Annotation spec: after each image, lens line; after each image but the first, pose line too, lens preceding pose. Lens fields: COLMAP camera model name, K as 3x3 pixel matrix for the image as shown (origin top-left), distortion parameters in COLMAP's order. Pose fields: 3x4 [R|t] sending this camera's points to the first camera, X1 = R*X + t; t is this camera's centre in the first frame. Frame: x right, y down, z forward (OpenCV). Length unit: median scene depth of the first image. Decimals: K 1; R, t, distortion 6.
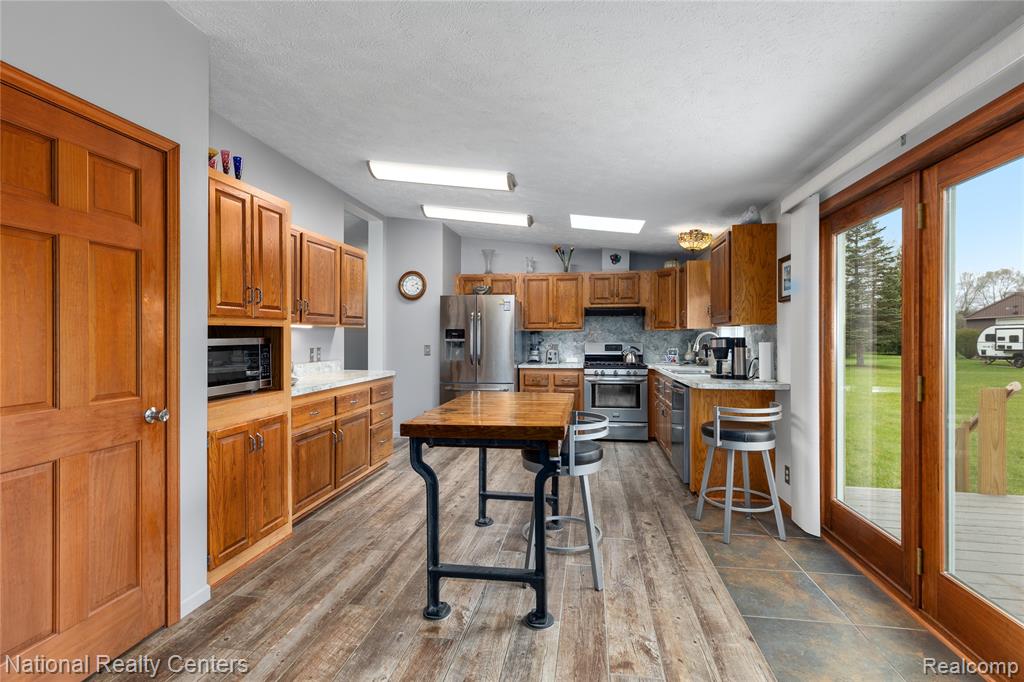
lens RADIAL K [[457.5, 0, 512.9], [0, 457.5, 339.4], [0, 0, 1]] dist [0.007184, -0.001040]
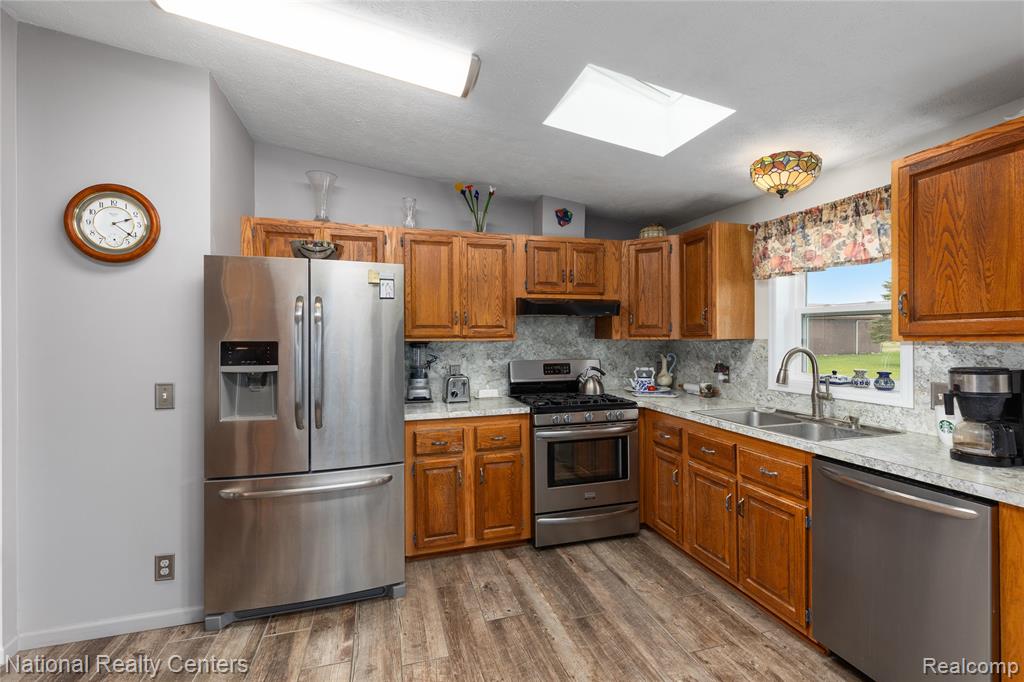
lens RADIAL K [[457.5, 0, 516.1], [0, 457.5, 337.1], [0, 0, 1]] dist [0.007184, -0.001040]
pose [[0.896609, -0.006462, 0.442776, -0.089377], [0.006931, 0.999976, 0.000558, -0.023849], [-0.442769, 0.002568, 0.896632, 0.504448]]
